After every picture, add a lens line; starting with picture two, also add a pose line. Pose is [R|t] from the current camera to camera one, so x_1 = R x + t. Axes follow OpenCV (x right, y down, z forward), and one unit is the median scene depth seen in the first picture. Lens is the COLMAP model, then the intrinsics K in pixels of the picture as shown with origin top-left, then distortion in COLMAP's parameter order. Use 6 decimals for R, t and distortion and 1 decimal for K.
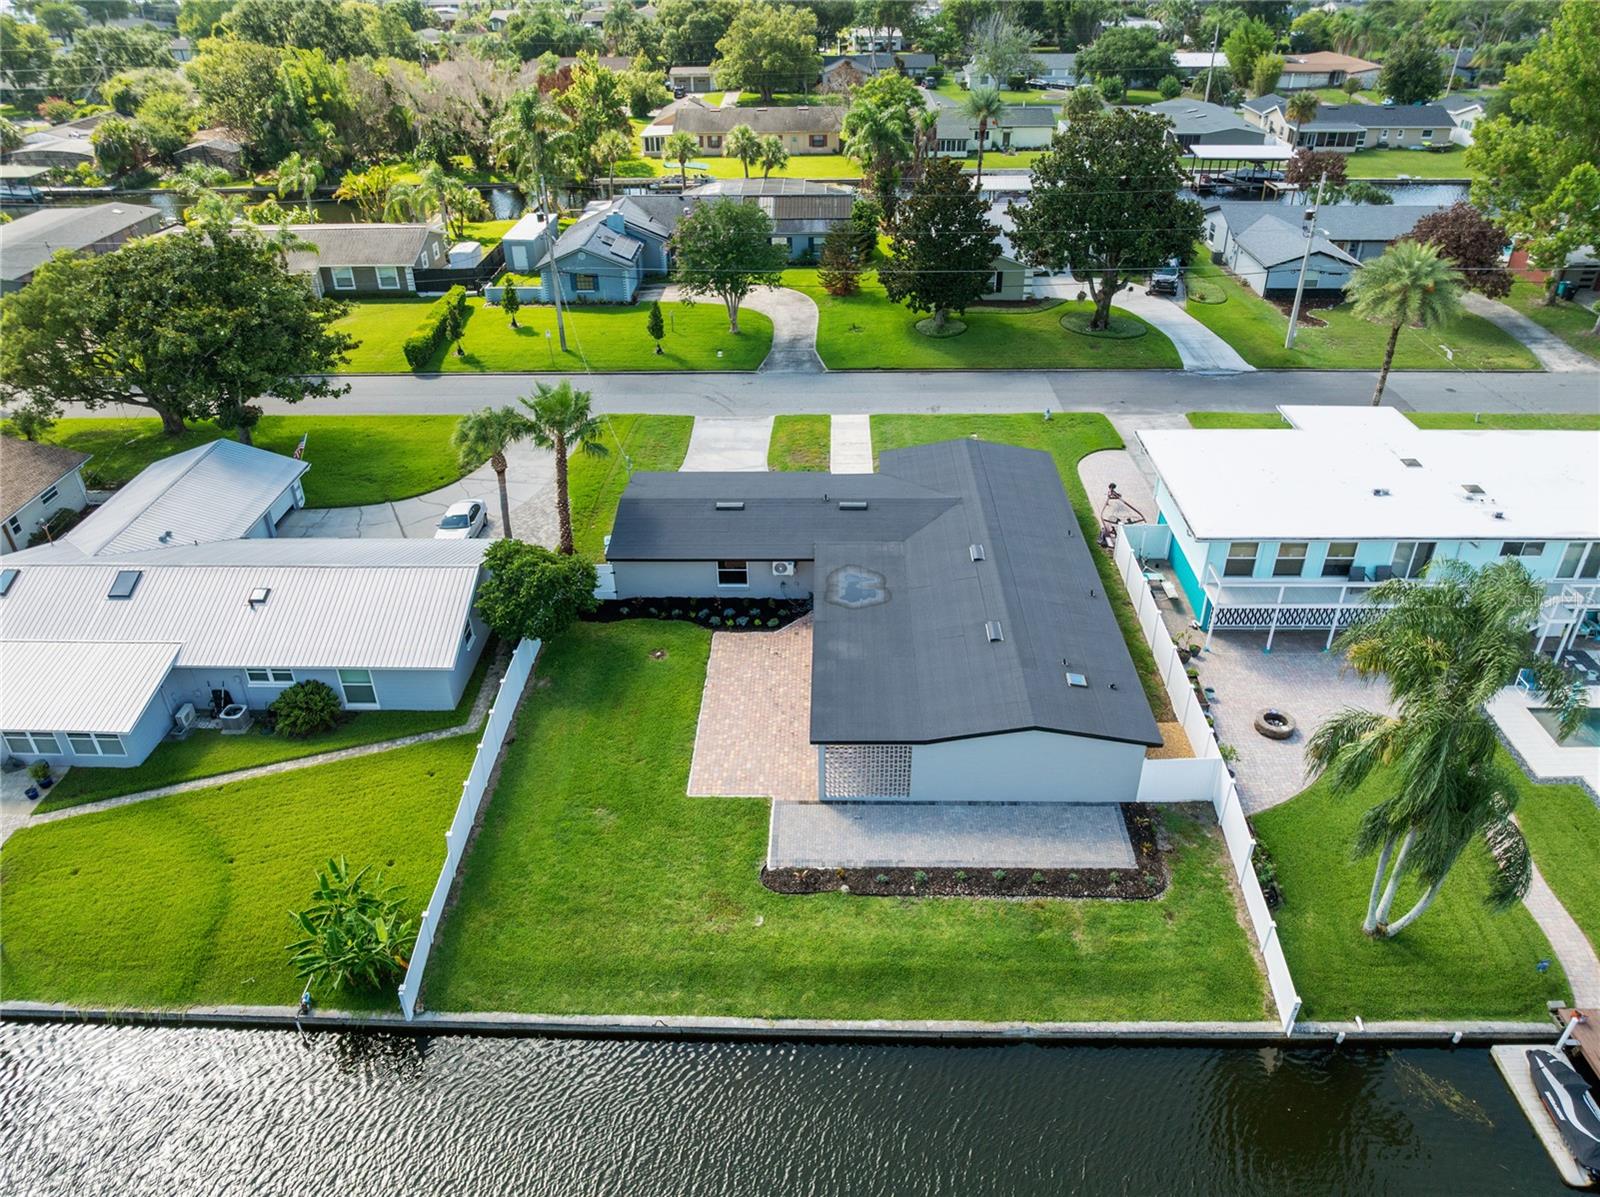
lens RADIAL K [[1123.7, 0, 800.0], [0, 1123.7, 598.5], [0, 0, 1]] dist [-0.039334, 0.007325]
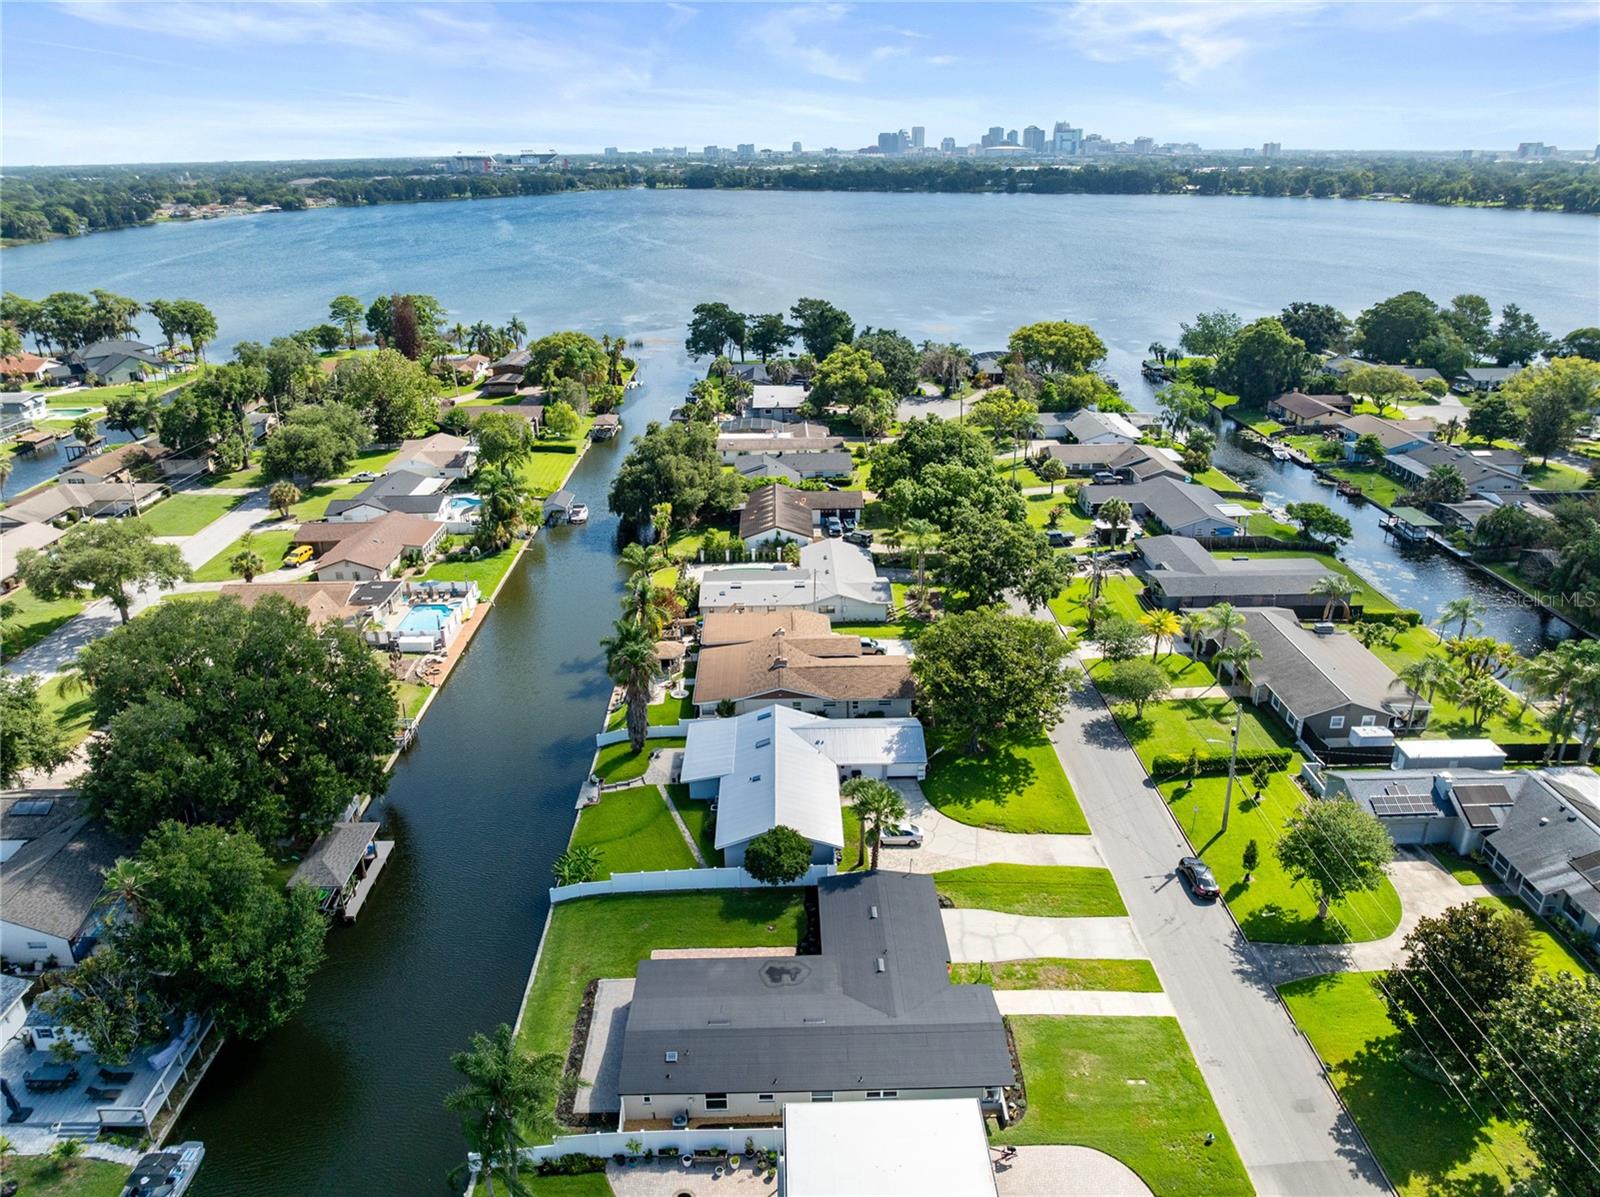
lens RADIAL K [[1123.7, 0, 800.0], [0, 1123.7, 598.5], [0, 0, 1]] dist [-0.039334, 0.007325]
pose [[0.046033, 0.382662, -0.922741, 1.314486], [-0.519480, 0.798163, 0.305083, -0.932073], [0.853242, 0.465302, 0.235527, 0.372047]]
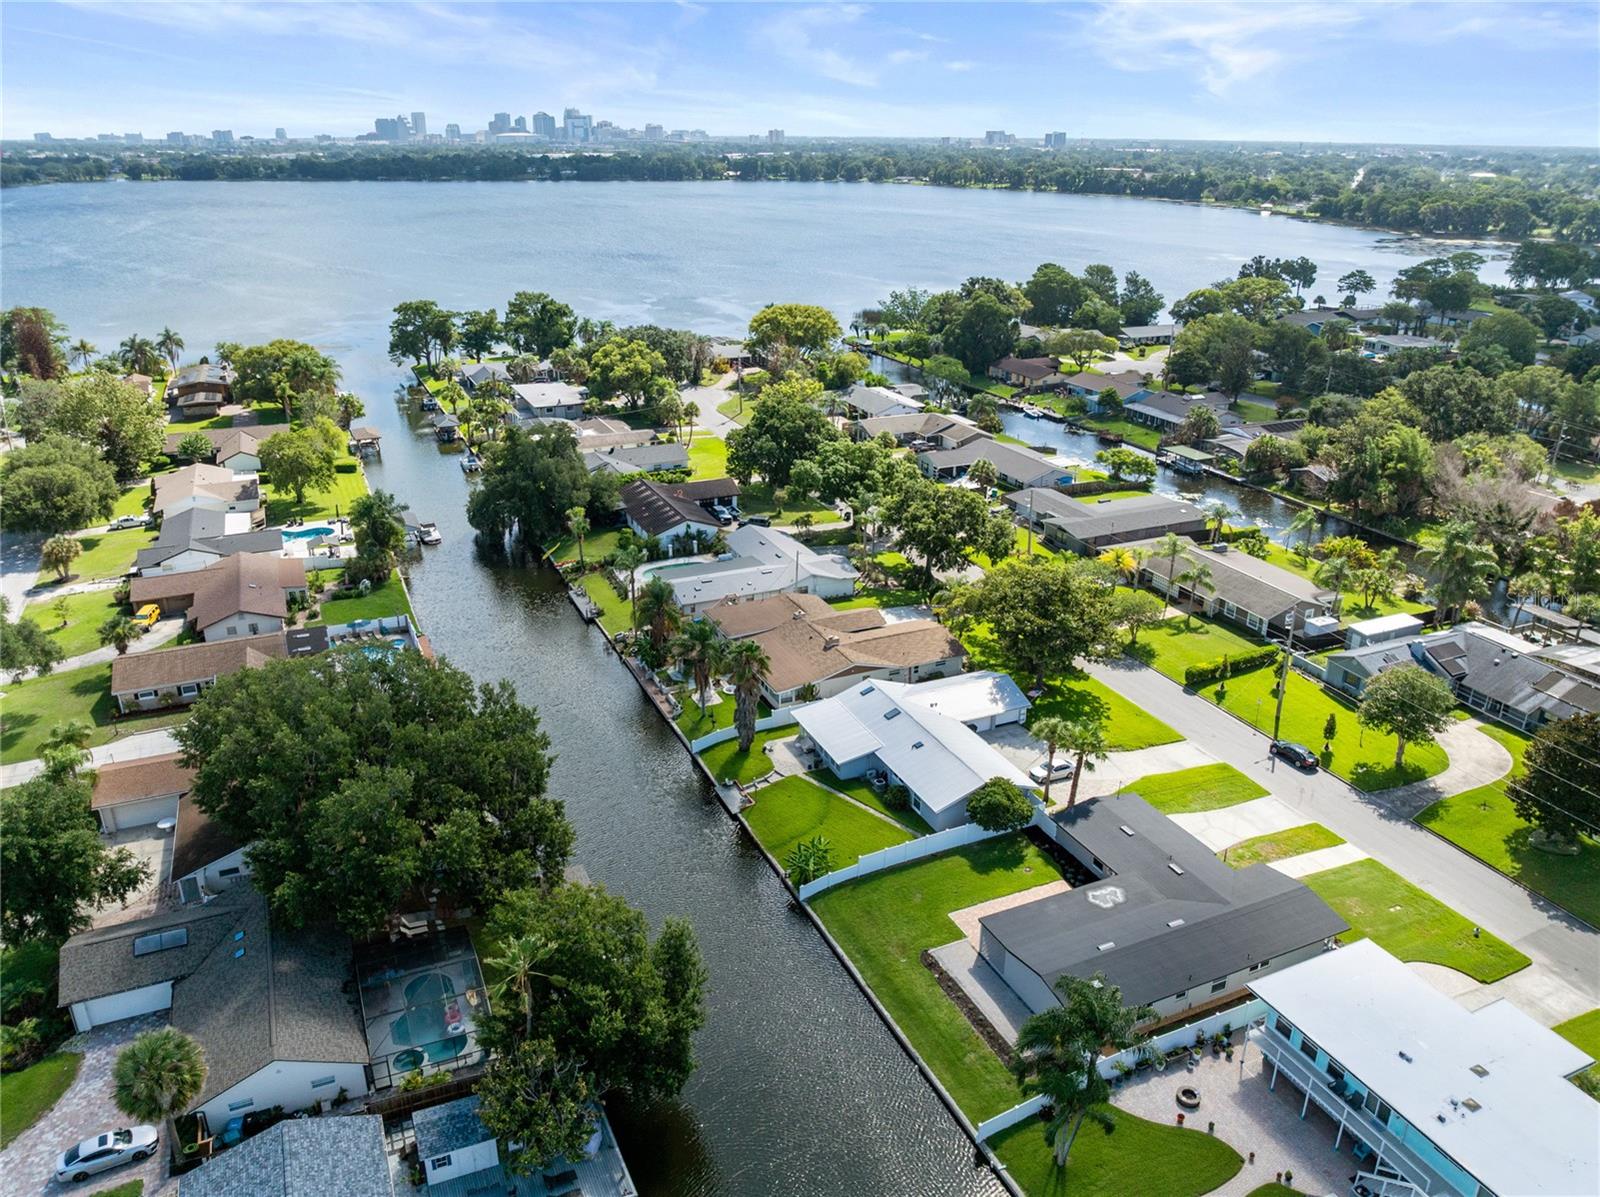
lens RADIAL K [[1160.2, 0, 799.7], [0, 1160.2, 585.1], [0, 0, 1]] dist [-0.041849, 0.007784]
pose [[0.432477, 0.340034, -0.835069, 1.167449], [-0.483134, 0.869373, 0.103790, -0.382856], [0.761278, 0.358564, 0.540266, -0.516188]]
